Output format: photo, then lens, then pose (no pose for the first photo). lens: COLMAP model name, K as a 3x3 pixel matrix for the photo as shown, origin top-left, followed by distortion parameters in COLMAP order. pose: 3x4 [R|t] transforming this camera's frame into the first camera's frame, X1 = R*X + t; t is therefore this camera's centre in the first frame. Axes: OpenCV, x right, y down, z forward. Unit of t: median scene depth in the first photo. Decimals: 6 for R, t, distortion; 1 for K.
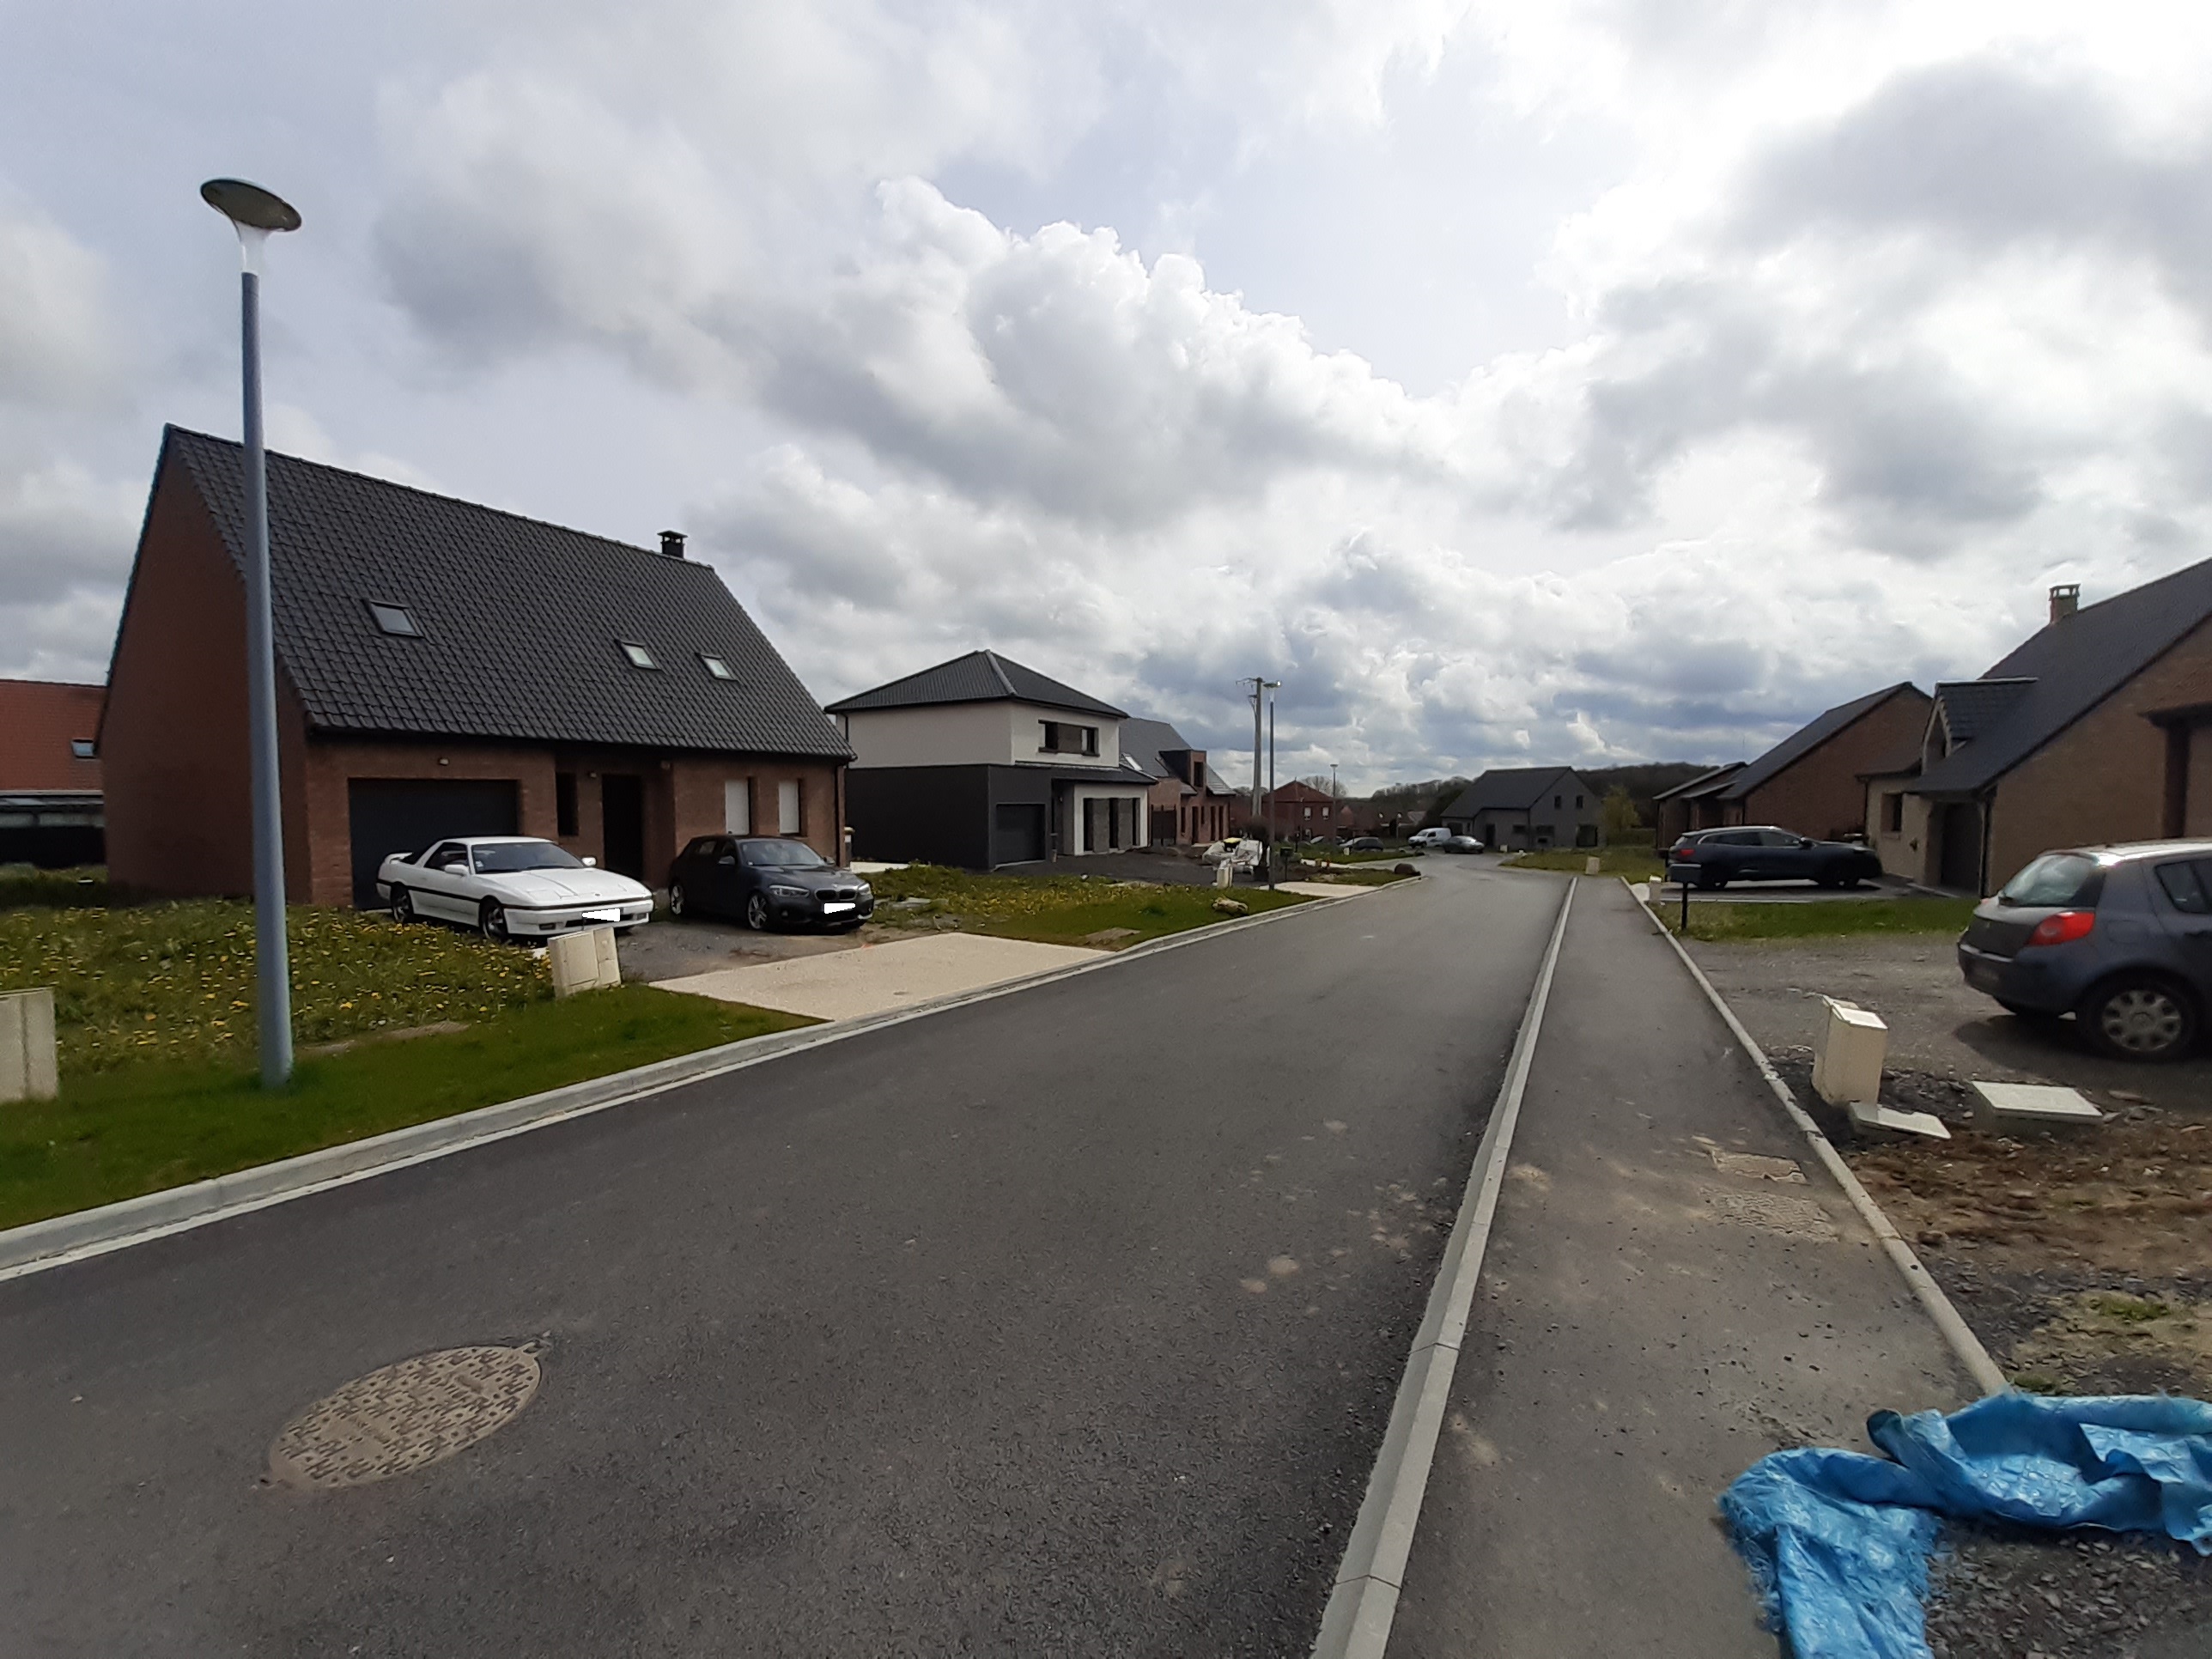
lens RADIAL K [[883.8, 0, 1106.0], [0, 883.8, 829.5], [0, 0, 1]] dist [-0.000445, -0.000141]
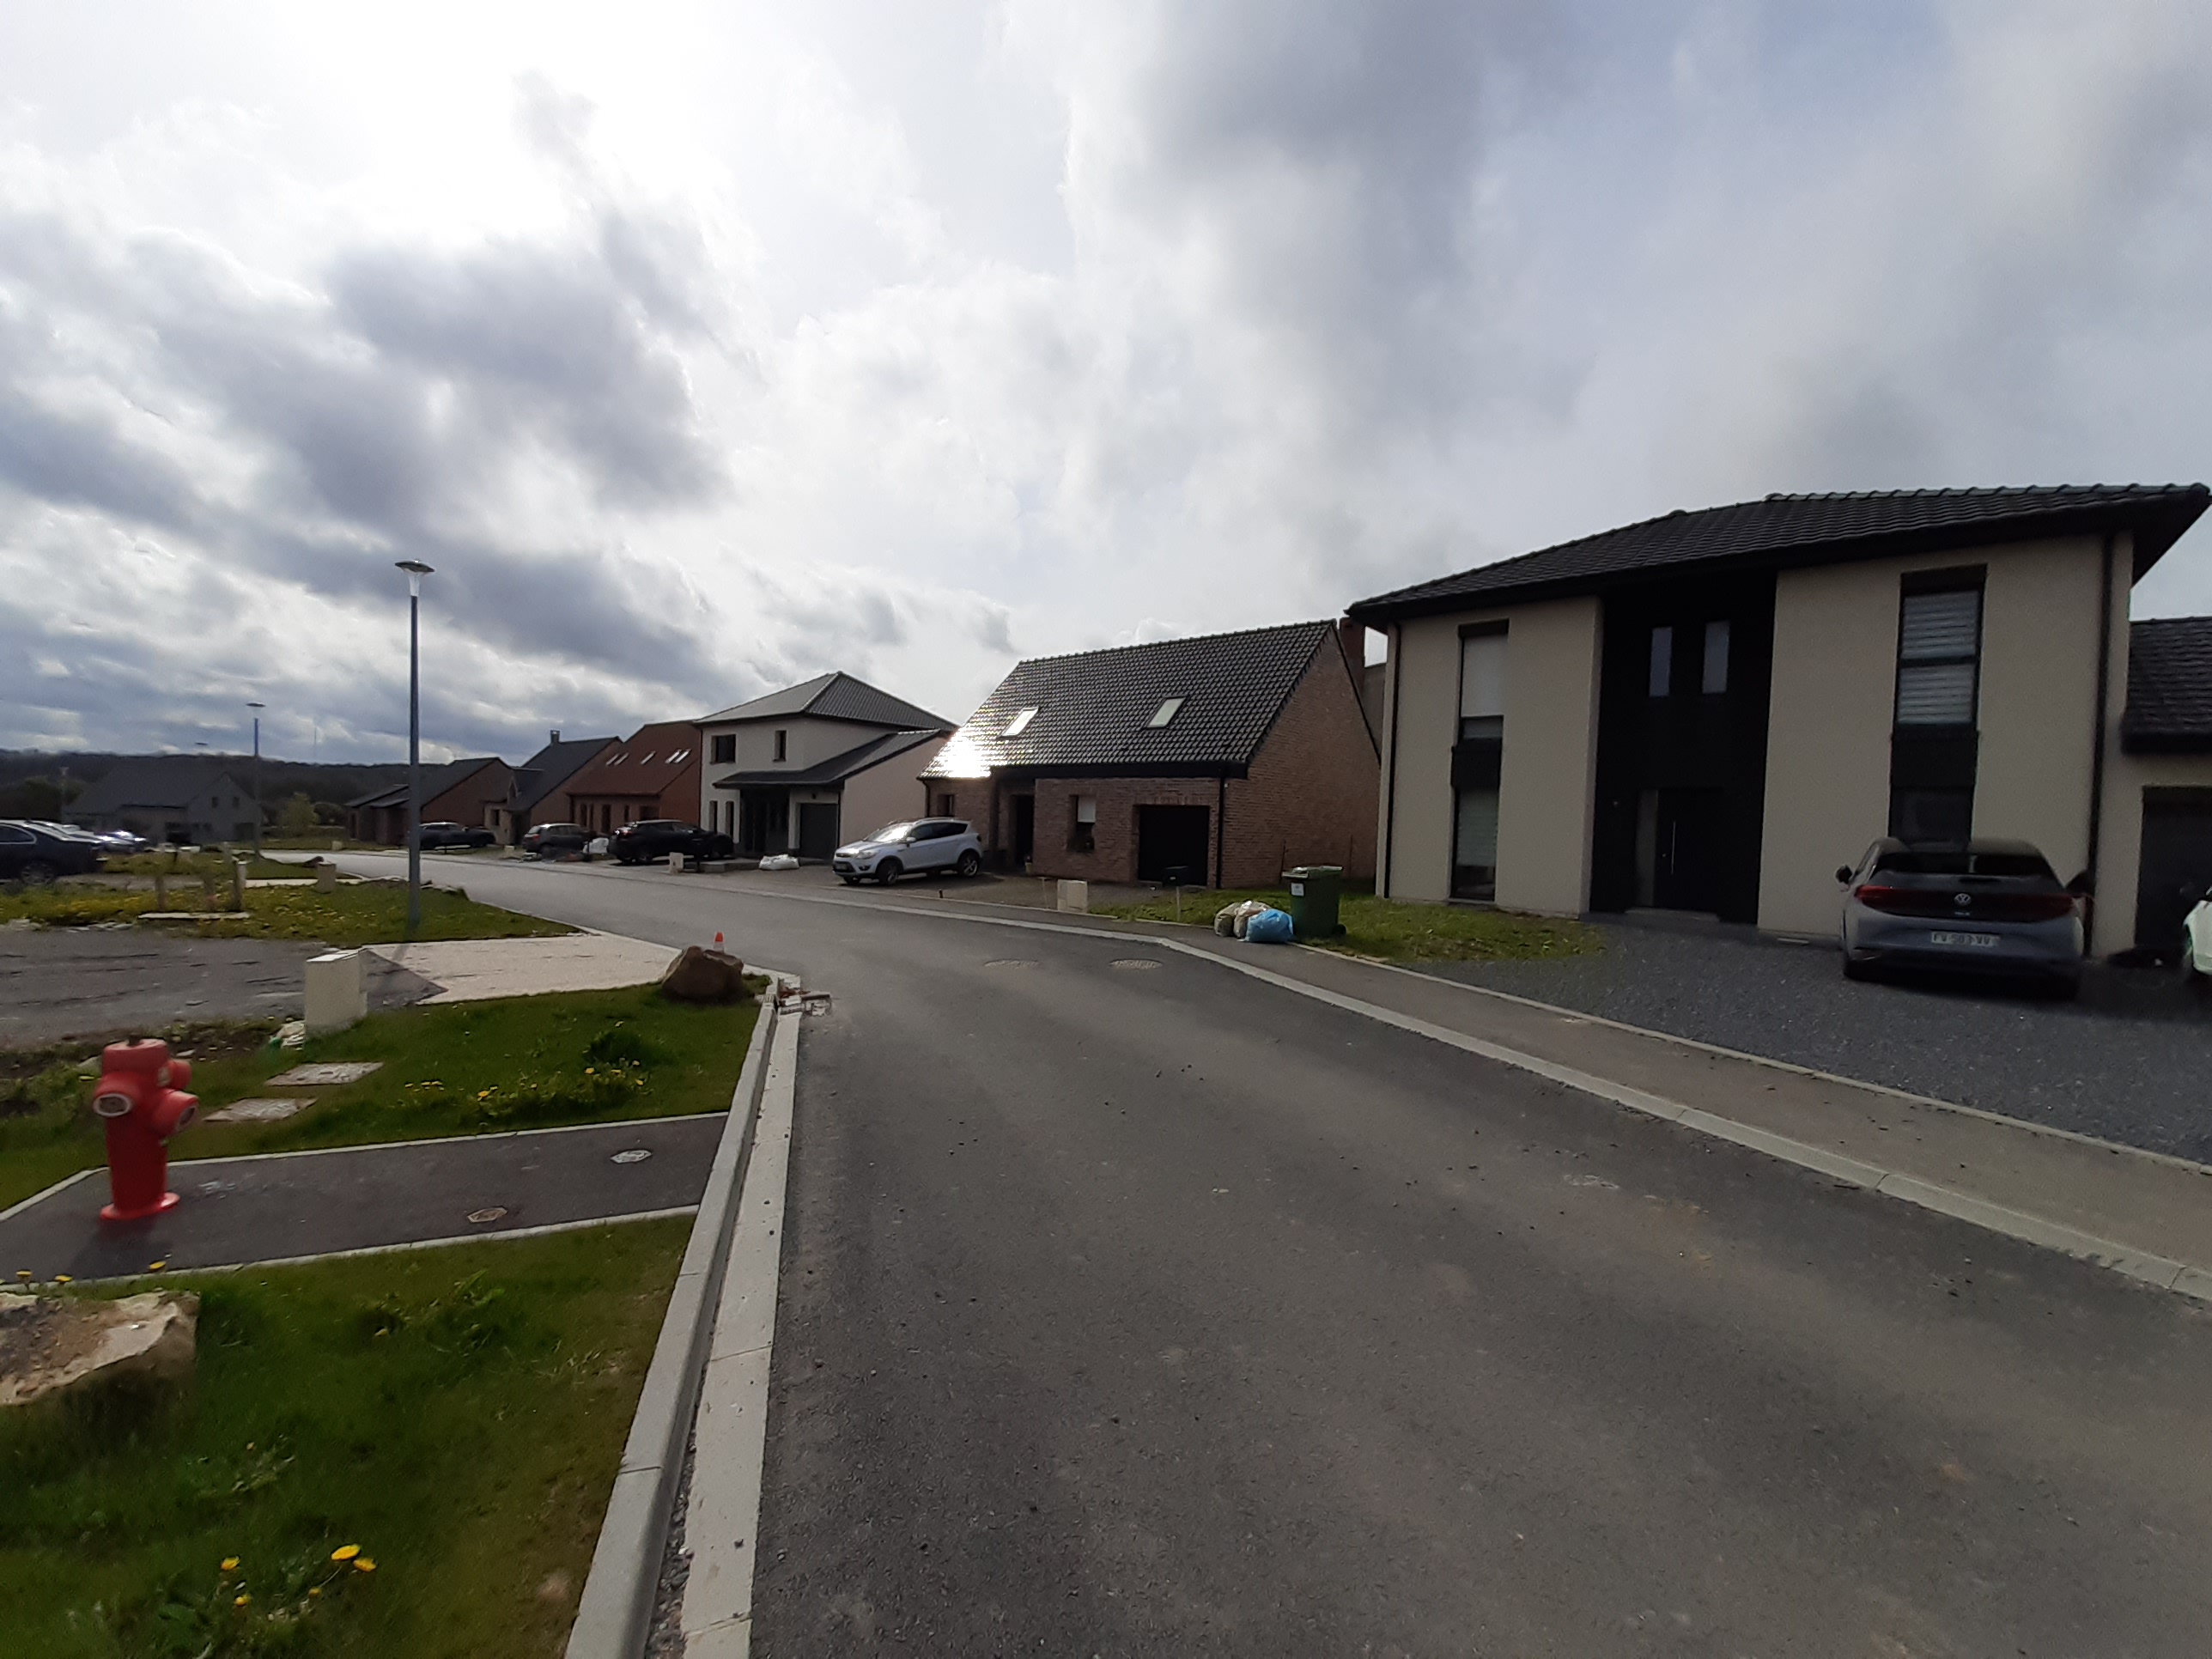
lens RADIAL K [[883.8, 0, 1106.0], [0, 883.8, 829.5], [0, 0, 1]] dist [-0.000445, -0.000141]
pose [[0.209603, 0.006220, 0.977767, -1.149473], [-0.004633, 0.999975, -0.005368, 0.018829], [-0.977776, -0.003405, 0.209627, -1.166769]]
